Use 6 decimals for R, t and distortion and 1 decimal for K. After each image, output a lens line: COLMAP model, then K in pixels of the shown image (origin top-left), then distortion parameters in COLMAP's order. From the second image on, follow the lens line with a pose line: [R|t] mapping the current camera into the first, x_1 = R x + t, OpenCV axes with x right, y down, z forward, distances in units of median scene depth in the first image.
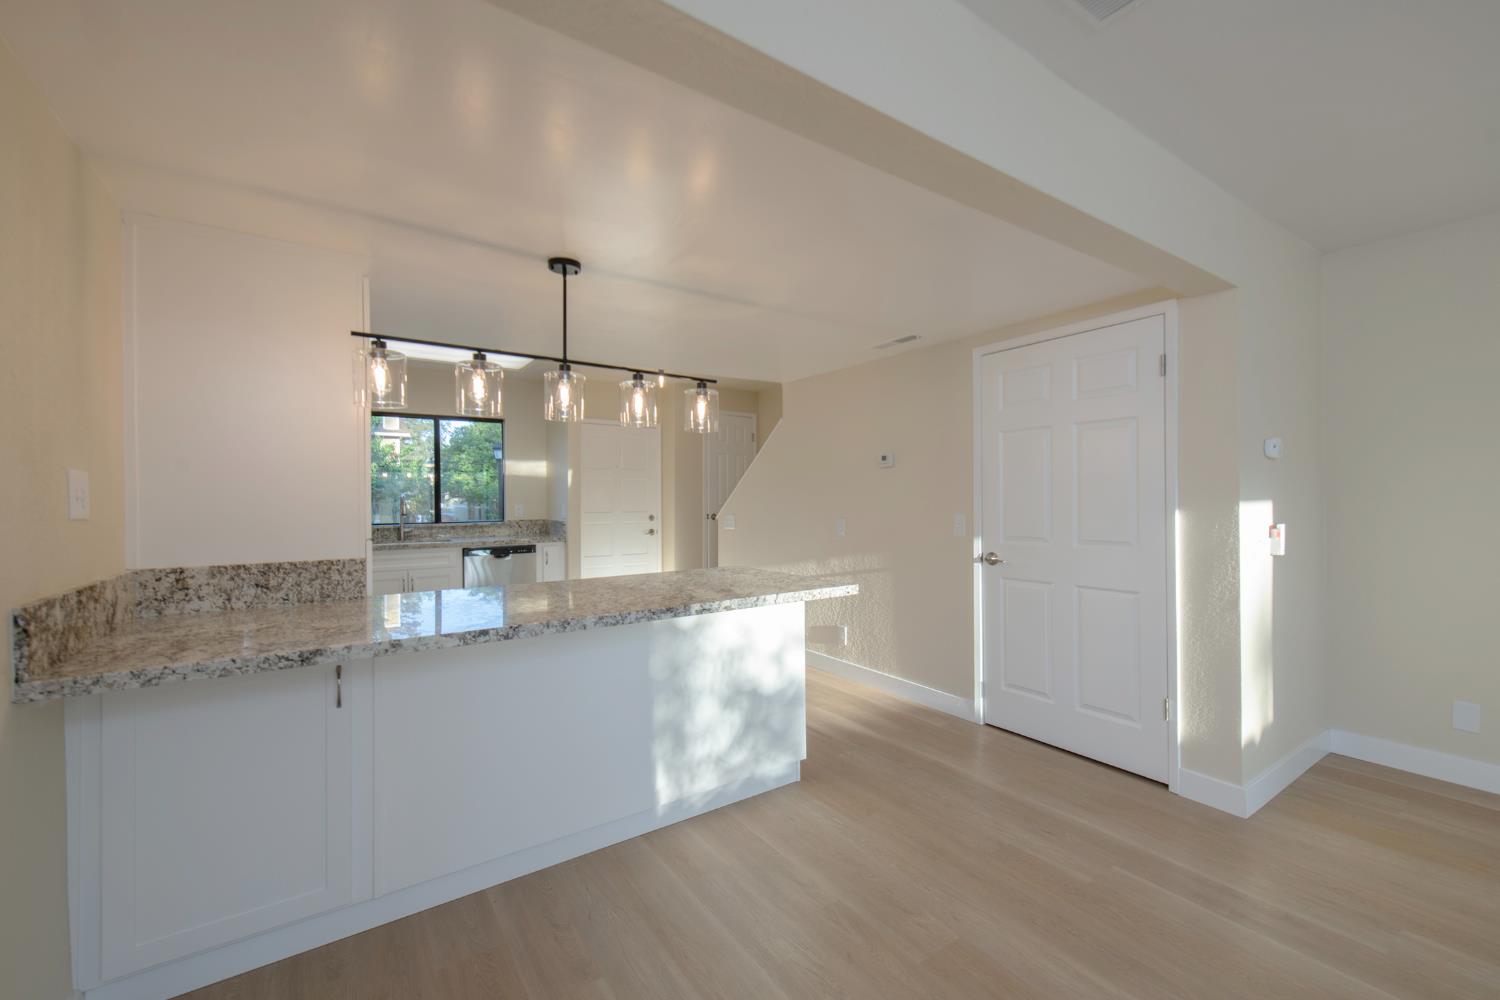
lens RADIAL K [[617.7, 0, 753.9], [0, 617.7, 496.5], [0, 0, 1]] dist [0.001157, 0.000090]
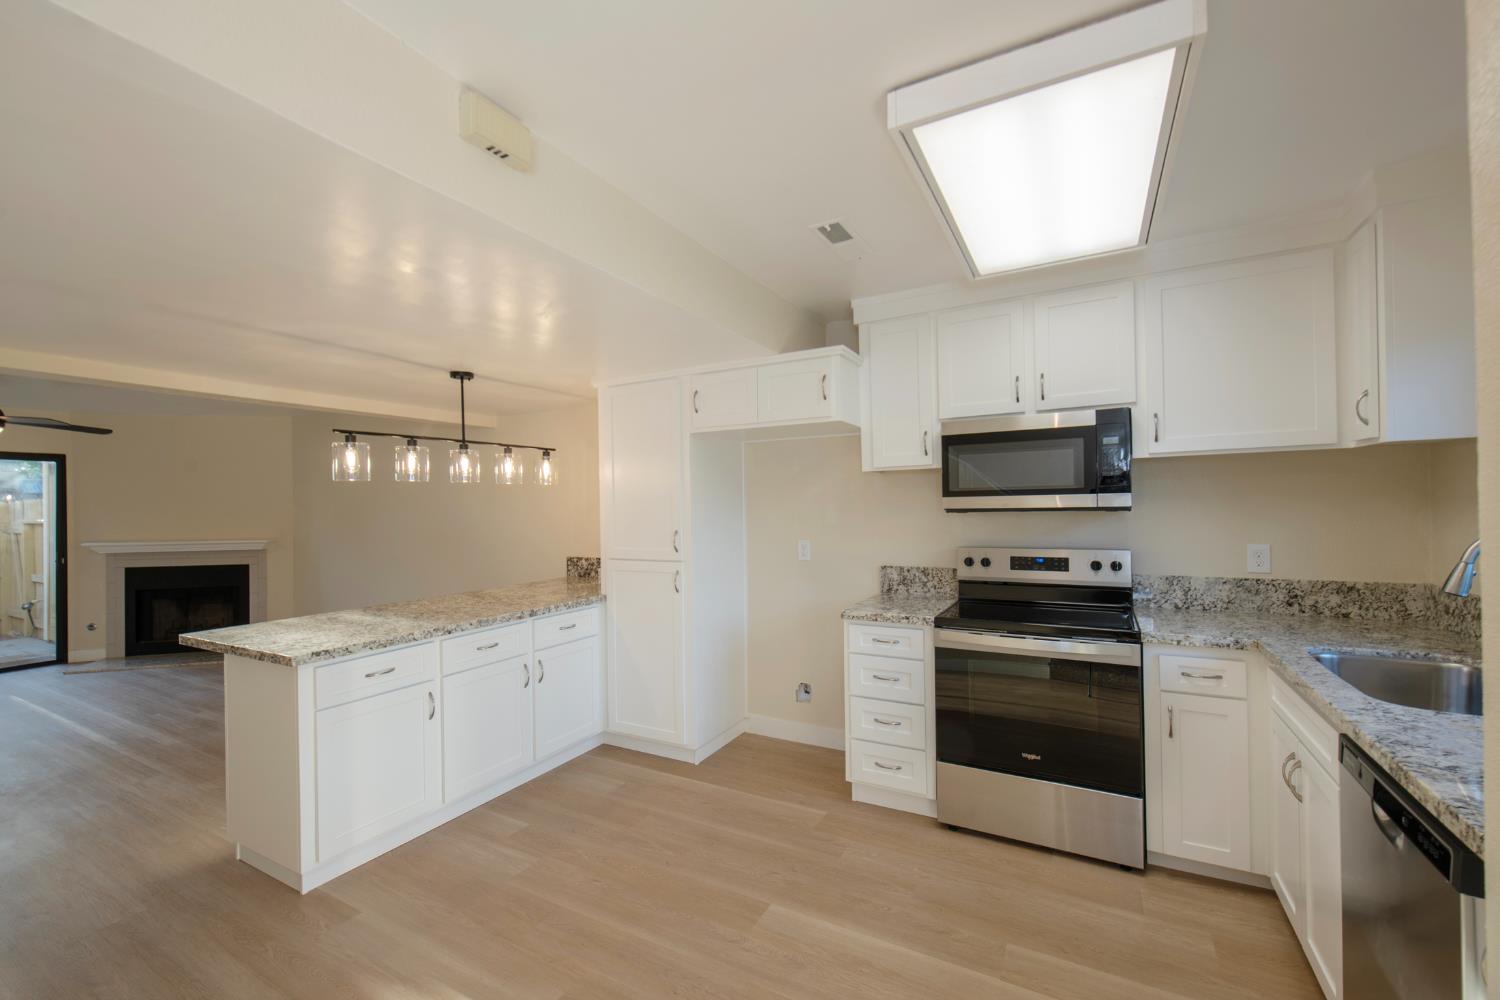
lens RADIAL K [[628.4, 0, 738.7], [0, 628.4, 504.1], [0, 0, 1]] dist [0.002035, -0.000046]
pose [[-0.897951, 0.022674, -0.439511, -0.209779], [0.026123, 0.999657, -0.001799, -0.050050], [0.439319, -0.013097, -0.898236, 2.300701]]
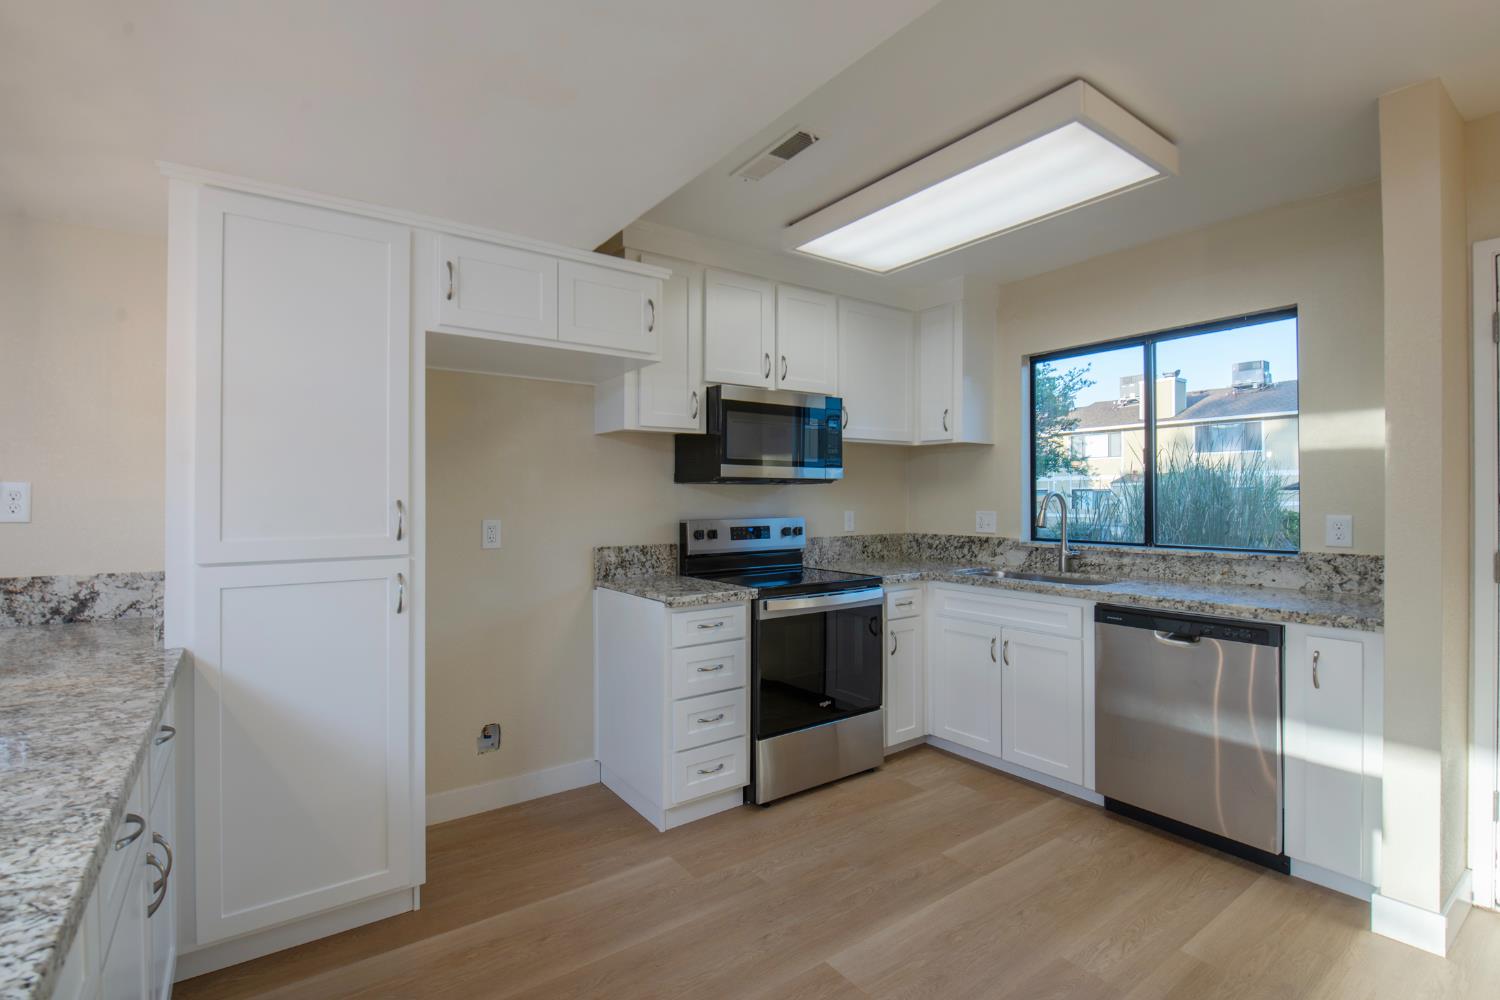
lens RADIAL K [[671.2, 0, 697.1], [0, 671.2, 495.2], [0, 0, 1]] dist [-0.012139, -0.000113]
pose [[-0.015833, 0.003508, -0.999868, 0.101383], [0.006906, 0.999970, 0.003399, -0.006686], [0.999851, -0.006851, -0.015857, 1.417956]]
